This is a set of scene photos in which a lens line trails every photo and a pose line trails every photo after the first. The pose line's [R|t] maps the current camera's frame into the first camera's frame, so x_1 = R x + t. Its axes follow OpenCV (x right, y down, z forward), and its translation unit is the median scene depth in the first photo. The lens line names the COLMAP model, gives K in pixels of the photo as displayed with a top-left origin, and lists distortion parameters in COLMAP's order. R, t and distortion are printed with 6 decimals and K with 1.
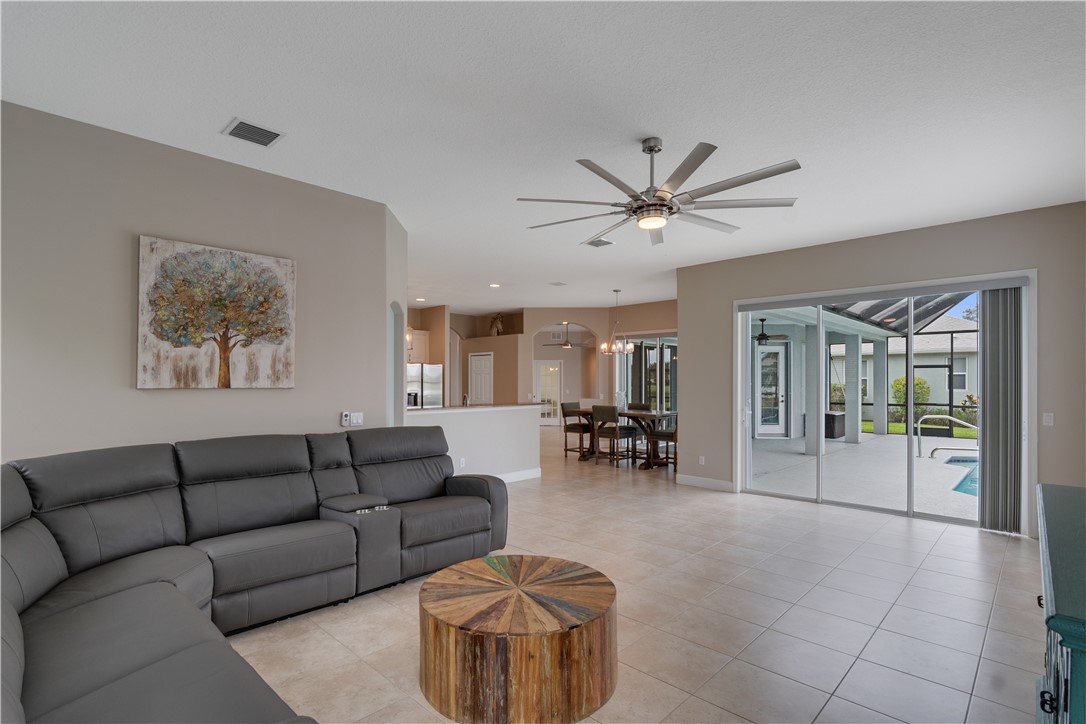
lens RADIAL K [[525.7, 0, 533.8], [0, 525.7, 379.7], [0, 0, 1]] dist [-0.002984, 0.001627]
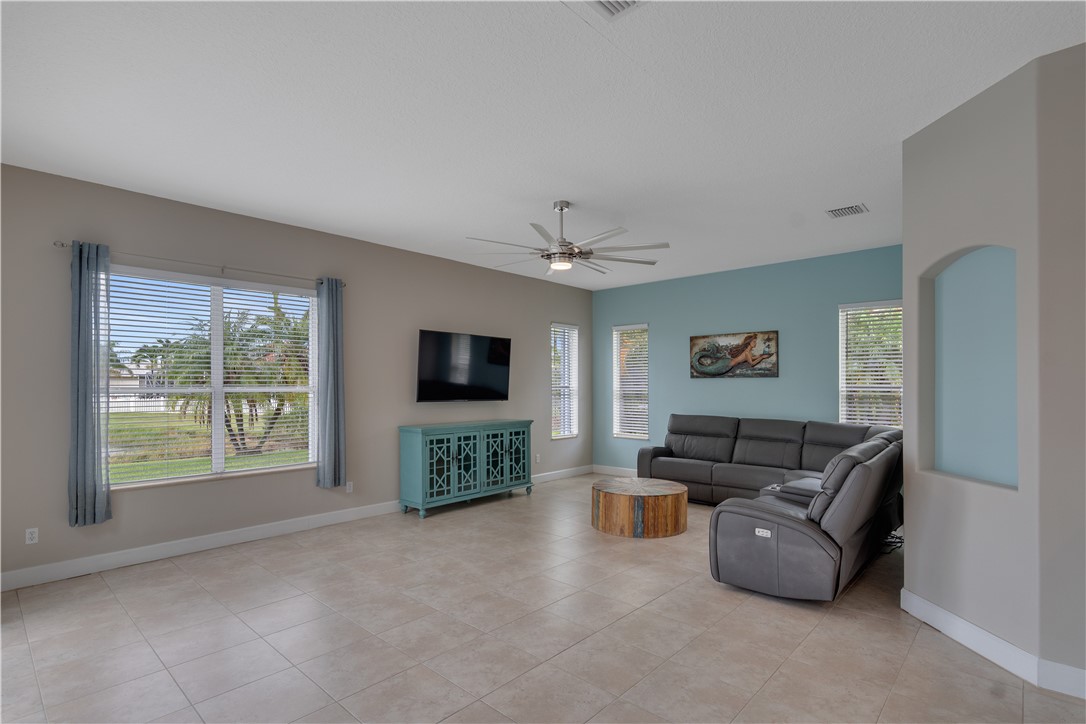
lens RADIAL K [[525.7, 0, 537.2], [0, 525.7, 385.9], [0, 0, 1]] dist [-0.002984, 0.001627]
pose [[-0.999629, 0.001062, -0.027235, 0.297356], [0.001174, 0.999991, -0.004101, 0.002777], [0.027230, -0.004132, -0.999621, 2.133655]]
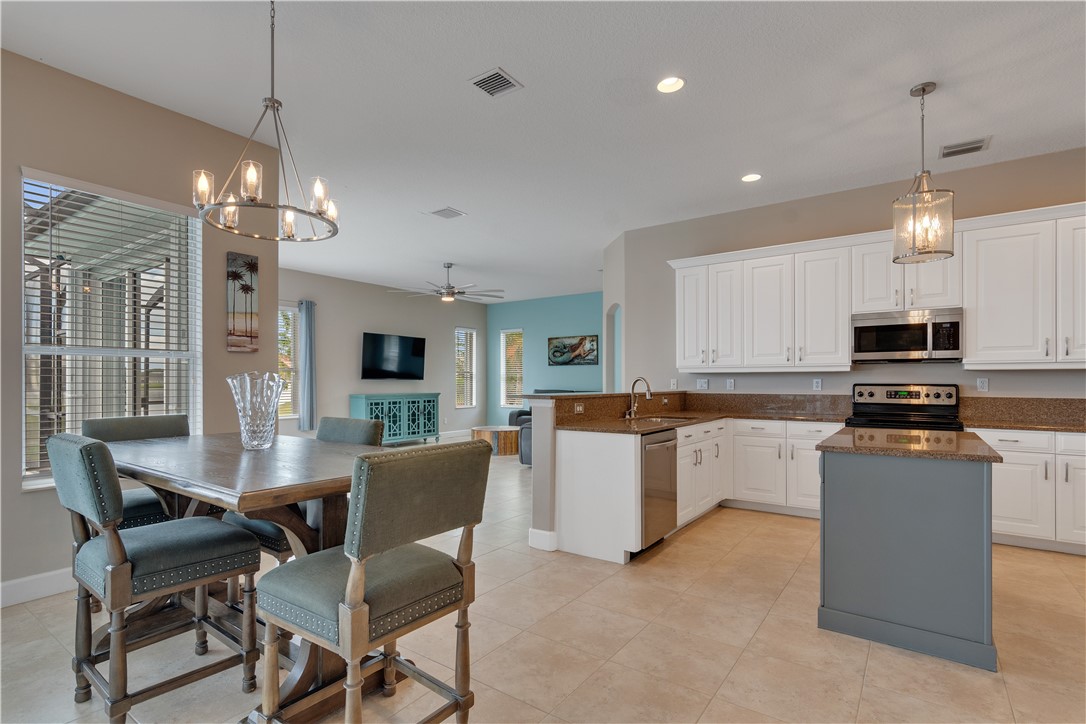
lens RADIAL K [[525.7, 0, 529.6], [0, 525.7, 378.8], [0, 0, 1]] dist [-0.002984, 0.001627]
pose [[-0.990896, -0.000231, -0.134633, 0.165948], [0.000930, 0.999963, -0.008557, 0.066415], [0.134630, -0.008604, -0.990859, 3.106968]]
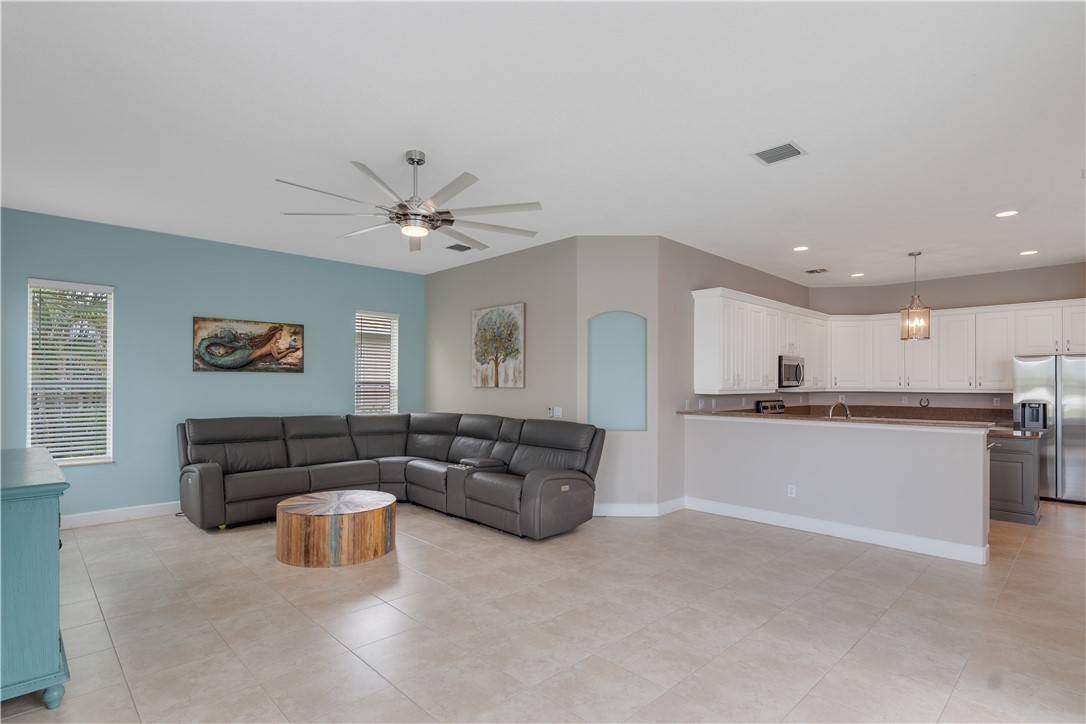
lens RADIAL K [[541.4, 0, 524.5], [0, 541.4, 378.9], [0, 0, 1]] dist [-0.004341, -0.000805]
pose [[-0.046785, -0.007929, -0.998874, 1.199098], [0.002450, 0.999965, -0.008052, 0.003619], [0.998902, -0.002824, -0.046764, 1.176079]]
